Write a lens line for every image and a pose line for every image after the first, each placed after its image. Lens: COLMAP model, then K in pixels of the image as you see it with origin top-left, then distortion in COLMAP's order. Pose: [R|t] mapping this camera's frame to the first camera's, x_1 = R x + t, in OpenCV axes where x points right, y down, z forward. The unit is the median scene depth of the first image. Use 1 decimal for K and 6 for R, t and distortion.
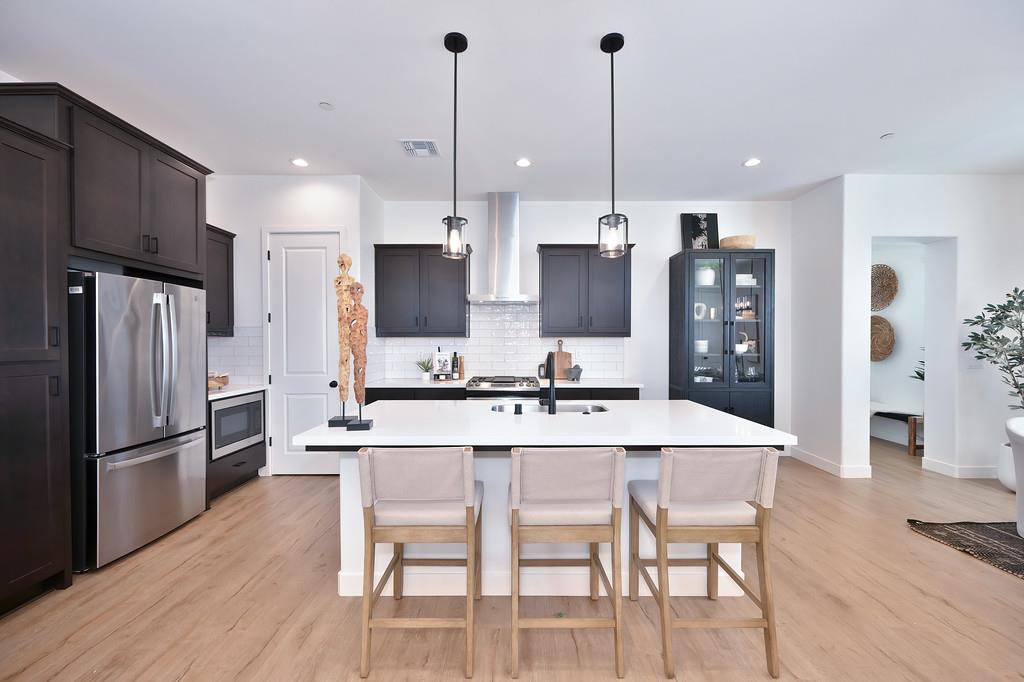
lens RADIAL K [[402.4, 0, 517.4], [0, 402.4, 345.2], [0, 0, 1]] dist [-0.003835, 0.000444]
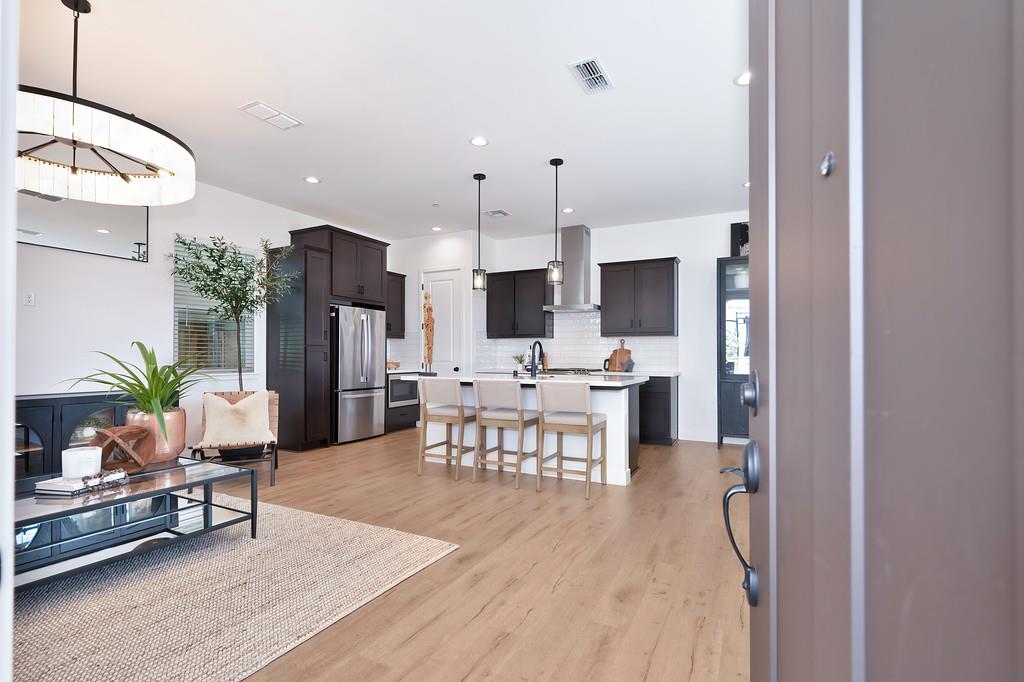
lens RADIAL K [[478.3, 0, 522.7], [0, 478.3, 349.3], [0, 0, 1]] dist [-0.000507, 0.000164]
pose [[0.897218, -0.004752, -0.441562, 0.559708], [-0.005272, 0.999756, -0.021472, 0.059092], [0.441556, 0.021593, 0.896974, -0.503548]]
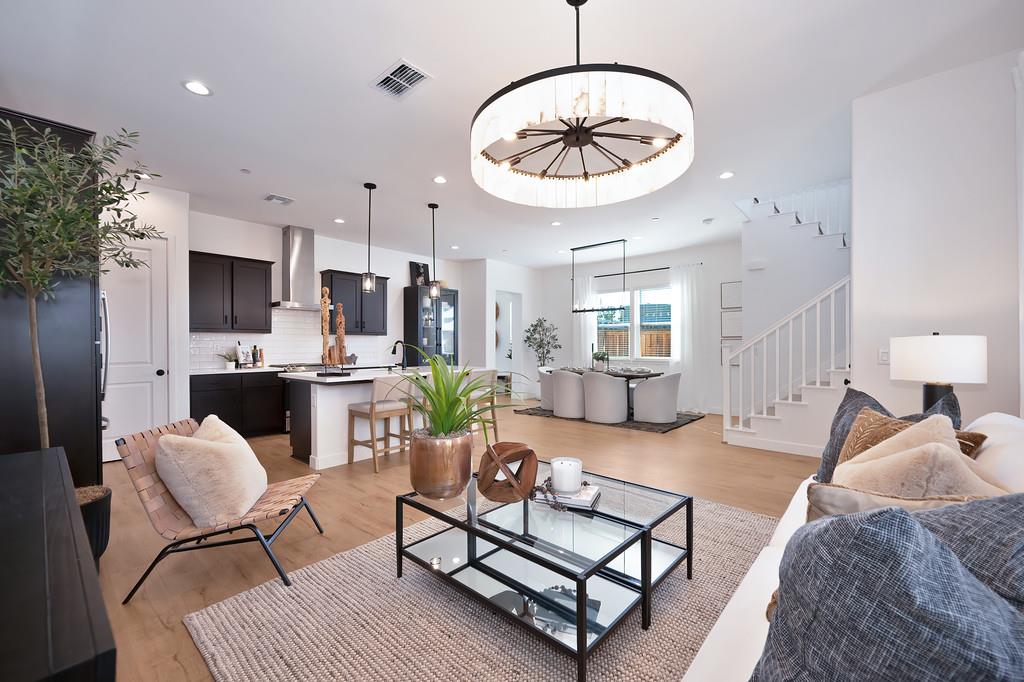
lens RADIAL K [[402.4, 0, 519.1], [0, 402.4, 345.5], [0, 0, 1]] dist [-0.003835, 0.000444]
pose [[0.651713, -0.001766, 0.758464, -0.647893], [0.009292, 0.999941, -0.005656, 0.036551], [-0.758409, 0.010734, 0.651691, -0.474854]]
